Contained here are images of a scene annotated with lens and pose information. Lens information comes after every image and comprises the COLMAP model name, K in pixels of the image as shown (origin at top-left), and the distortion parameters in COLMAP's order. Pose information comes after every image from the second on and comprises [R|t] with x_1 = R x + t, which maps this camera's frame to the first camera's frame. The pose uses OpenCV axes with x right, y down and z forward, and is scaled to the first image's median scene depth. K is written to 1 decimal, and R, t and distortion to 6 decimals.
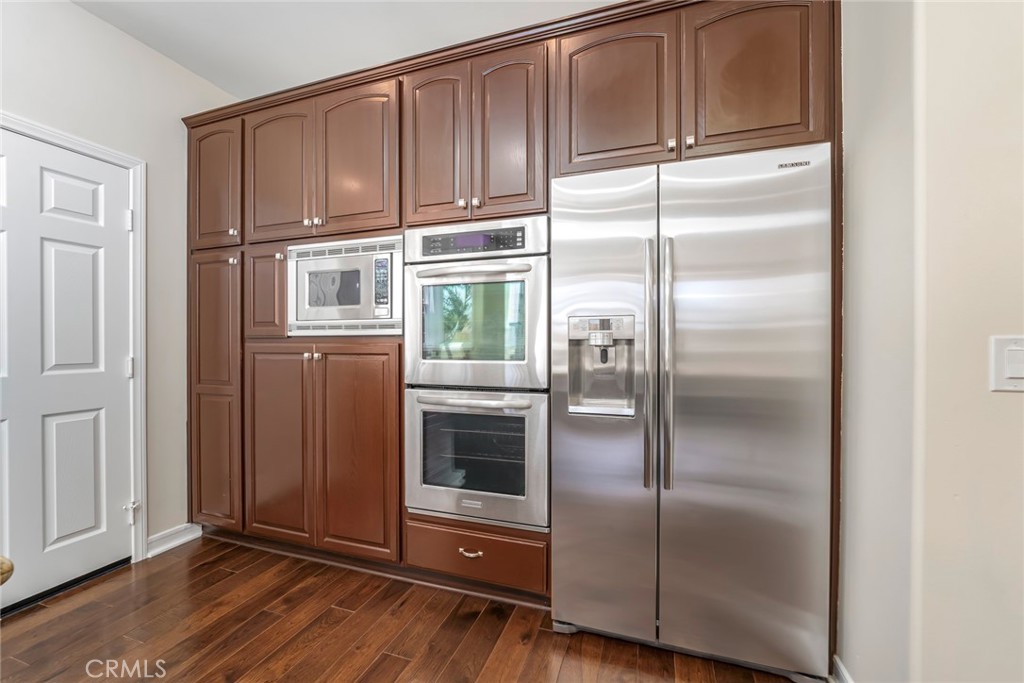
lens RADIAL K [[418.8, 0, 519.0], [0, 418.8, 344.7], [0, 0, 1]] dist [-0.010605, 0.001050]
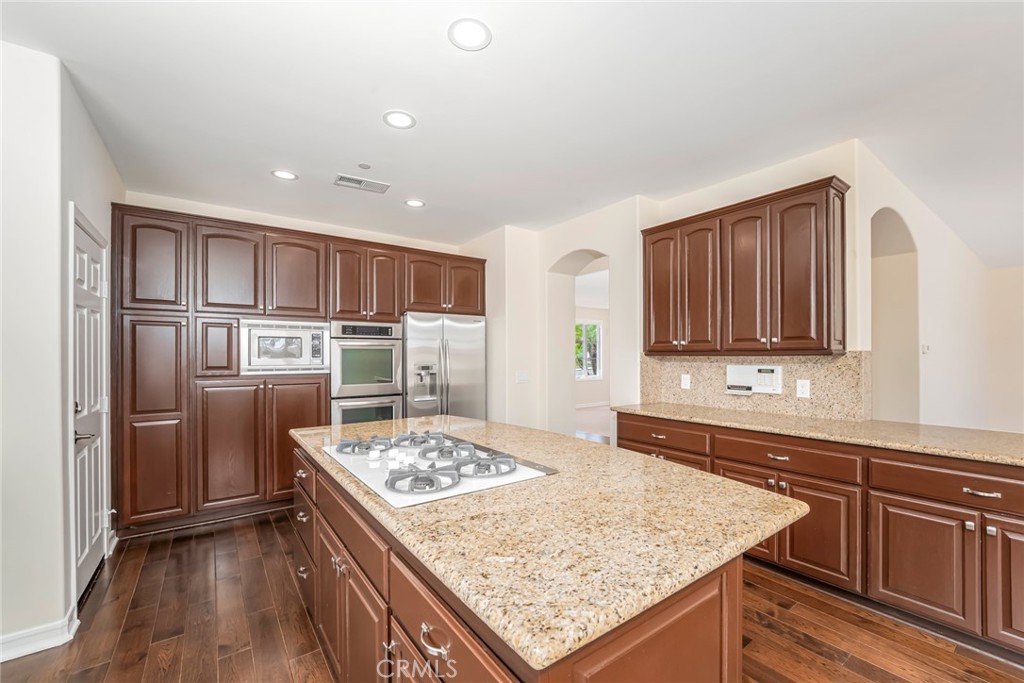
lens RADIAL K [[418.8, 0, 504.1], [0, 418.8, 356.4], [0, 0, 1]] dist [-0.010605, 0.001050]
pose [[0.589731, -0.002350, 0.807596, -1.437822], [0.007080, 0.999972, -0.002260, -0.095590], [-0.807569, 0.007050, 0.589731, -0.872815]]
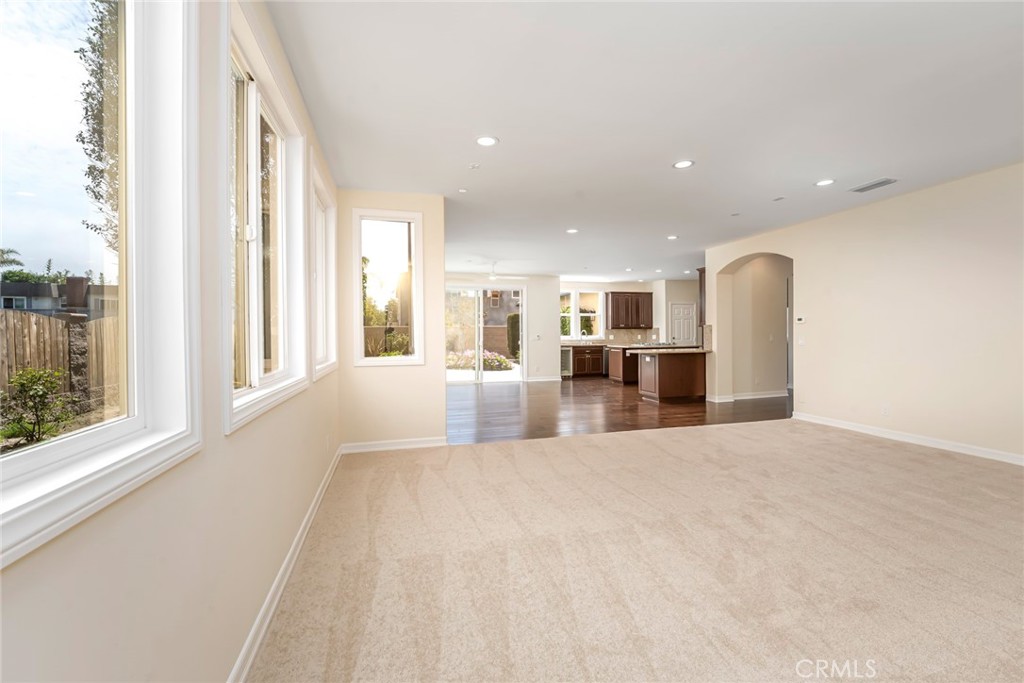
lens RADIAL K [[418.8, 0, 512.7], [0, 418.8, 339.7], [0, 0, 1]] dist [-0.010605, 0.001050]
pose [[0.558070, 0.003466, -0.829786, 2.801014], [0.008599, 0.999913, 0.009960, -0.025103], [0.829749, -0.012694, 0.557992, -4.918833]]
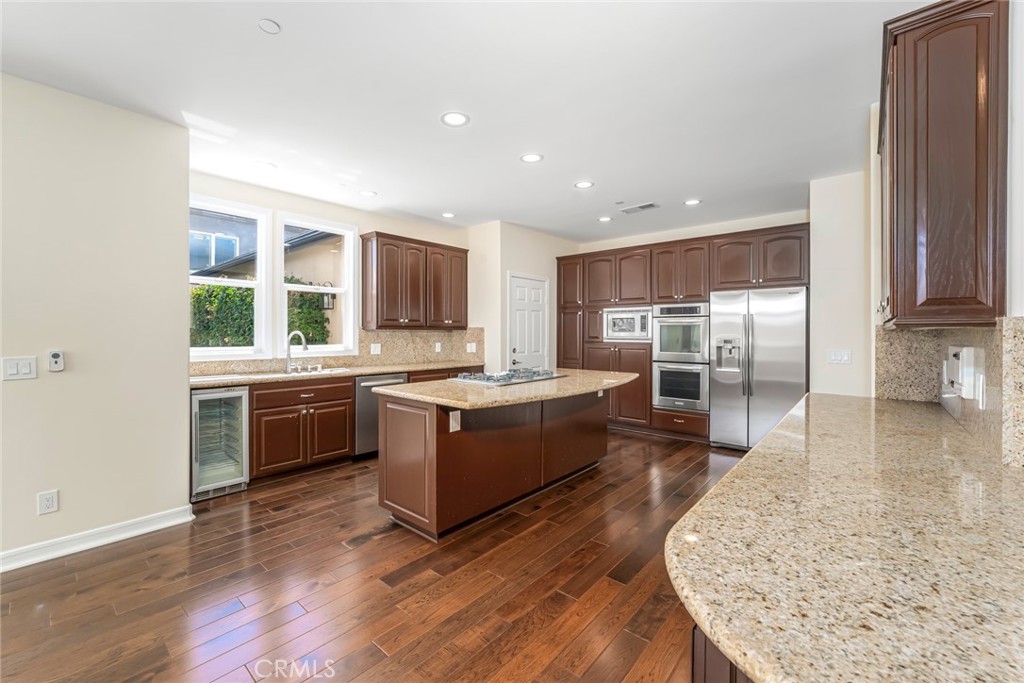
lens RADIAL K [[418.8, 0, 511.6], [0, 418.8, 333.2], [0, 0, 1]] dist [-0.010605, 0.001050]
pose [[0.923663, 0.002347, -0.383198, -0.076402], [-0.001708, 0.999997, 0.002009, -0.094310], [0.383202, -0.001201, 0.923664, -1.975495]]
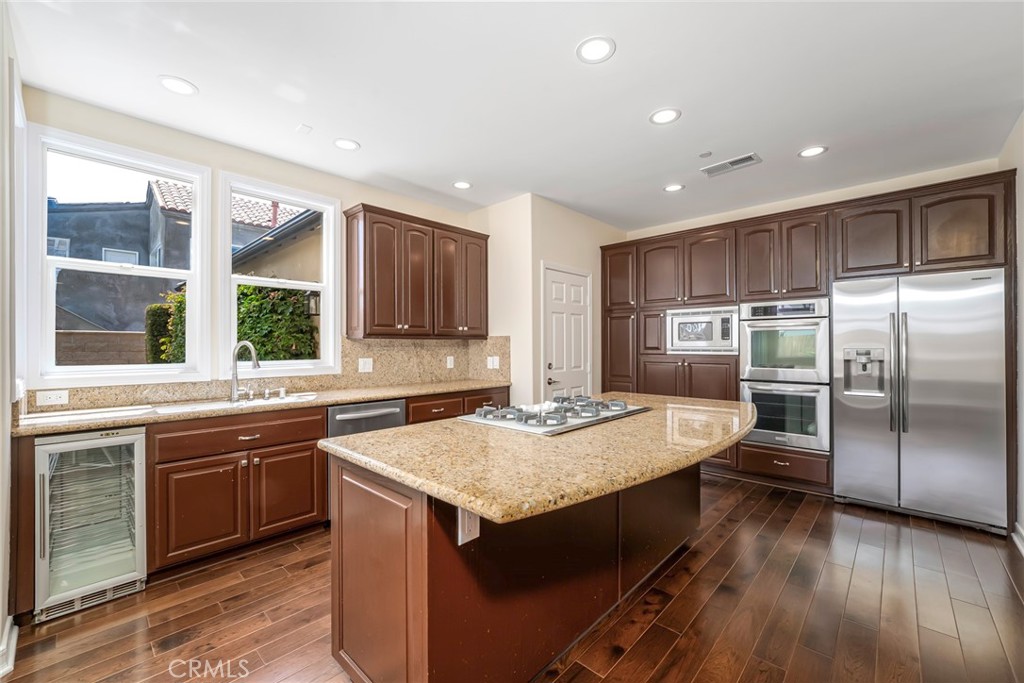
lens RADIAL K [[418.8, 0, 514.6], [0, 418.8, 343.2], [0, 0, 1]] dist [-0.010605, 0.001050]
pose [[0.909193, -0.005337, -0.416341, -0.435645], [0.004102, 0.999984, -0.003862, -0.080037], [0.416355, 0.001803, 0.909200, -1.342454]]
